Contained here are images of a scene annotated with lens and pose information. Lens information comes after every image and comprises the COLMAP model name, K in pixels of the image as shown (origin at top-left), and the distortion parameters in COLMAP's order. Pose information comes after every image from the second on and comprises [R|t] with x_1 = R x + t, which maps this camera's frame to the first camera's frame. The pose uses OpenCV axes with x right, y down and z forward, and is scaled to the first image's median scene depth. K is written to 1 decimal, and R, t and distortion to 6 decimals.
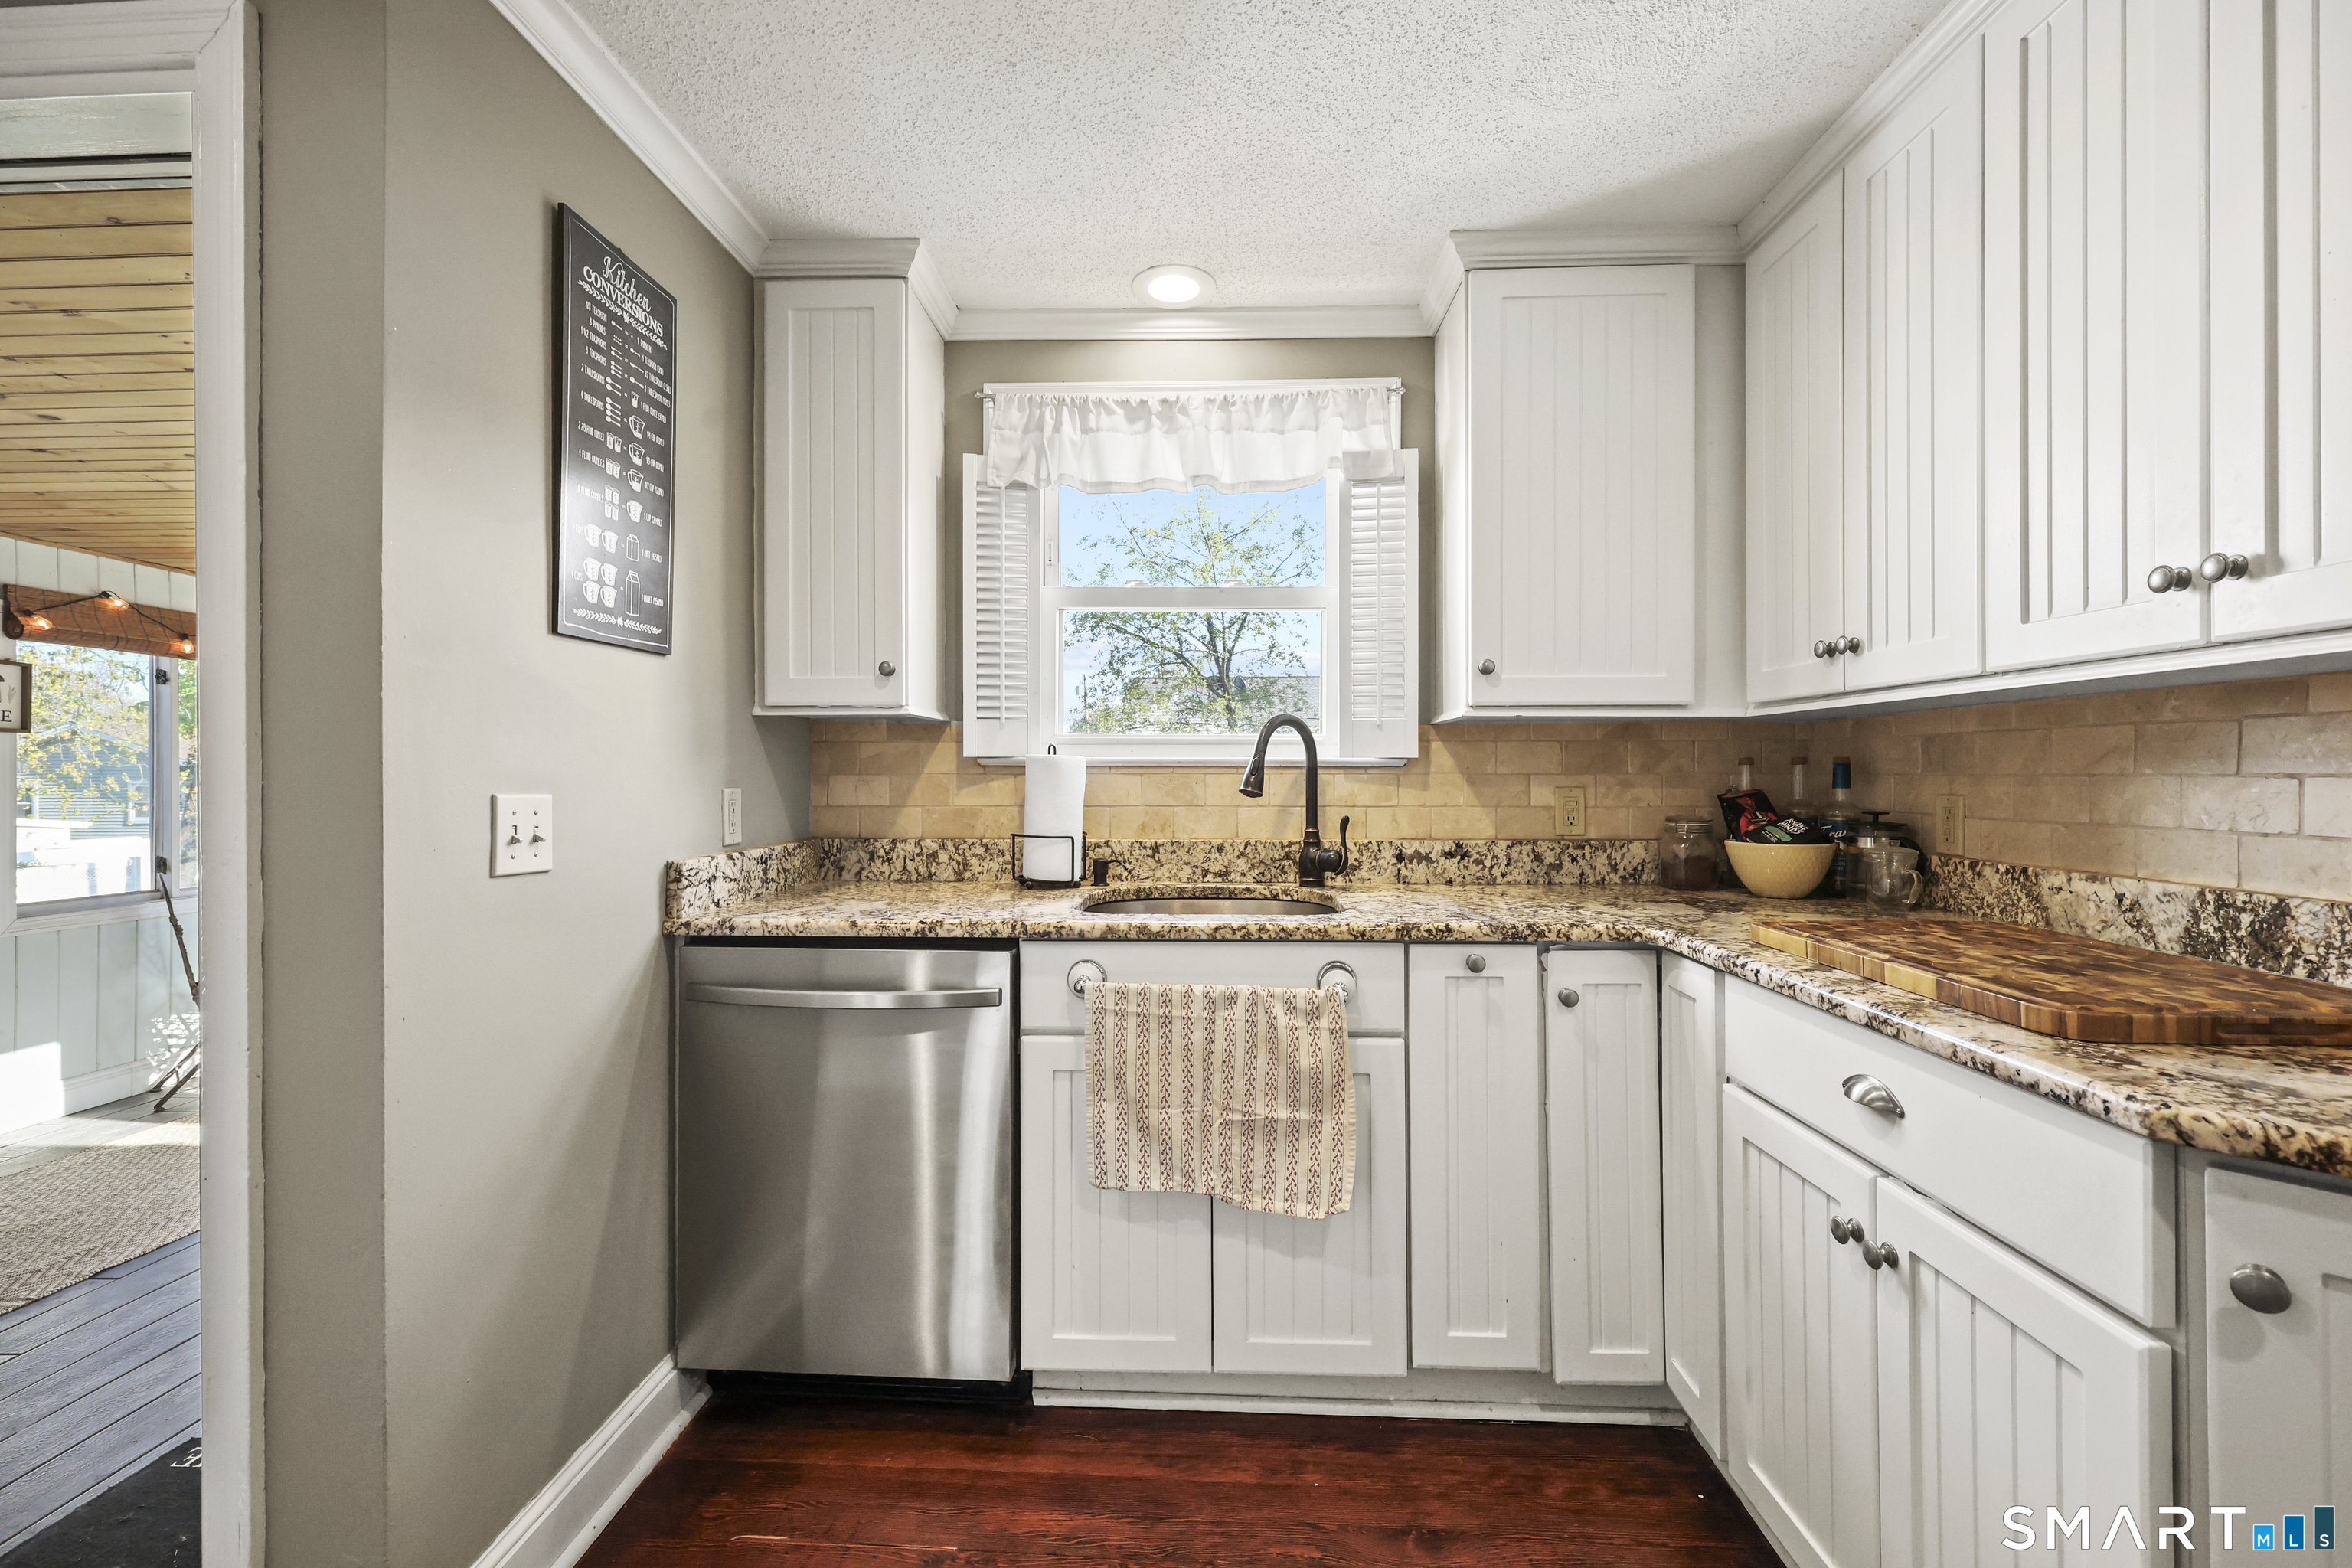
lens RADIAL K [[952.1, 0, 1165.0], [0, 952.1, 782.3], [0, 0, 1]] dist [-0.005020, 0.001085]
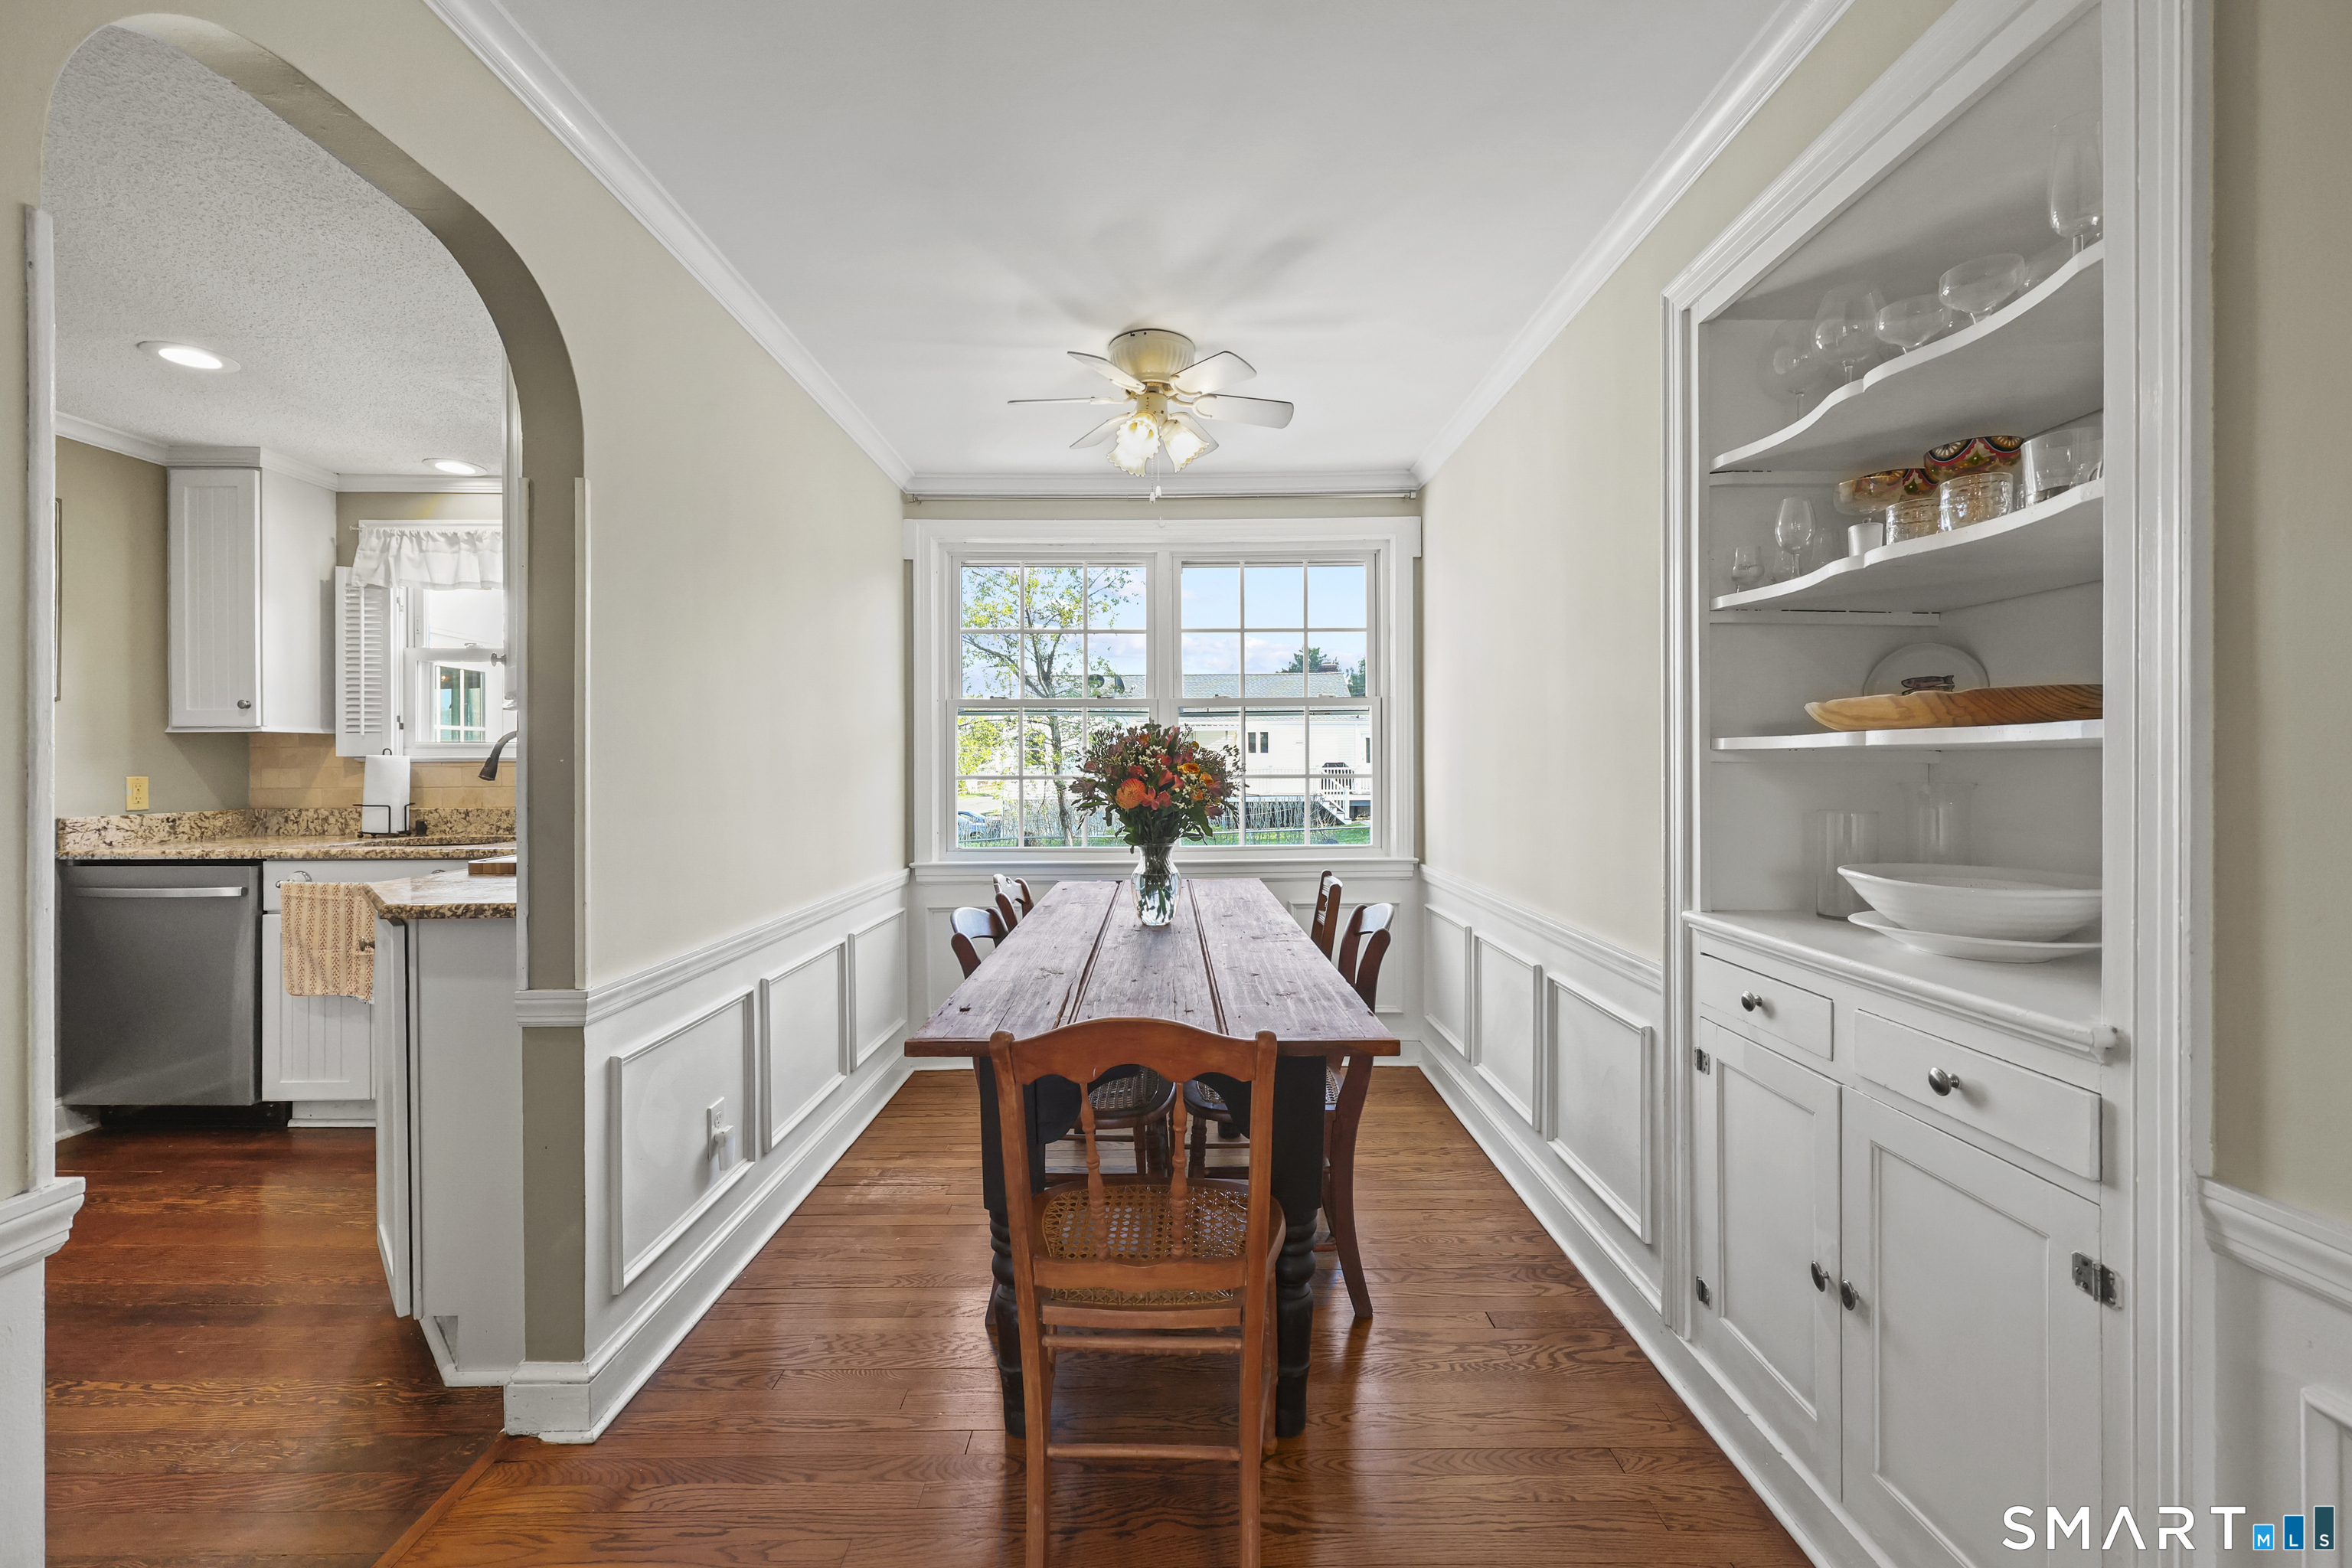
lens RADIAL K [[952.1, 0, 1190.1], [0, 952.1, 770.2], [0, 0, 1]] dist [-0.005020, 0.001085]
pose [[0.999182, -0.005088, 0.040119, 1.278280], [0.005079, 0.999987, 0.000319, 0.003049], [-0.040120, -0.000115, 0.999195, -0.717476]]
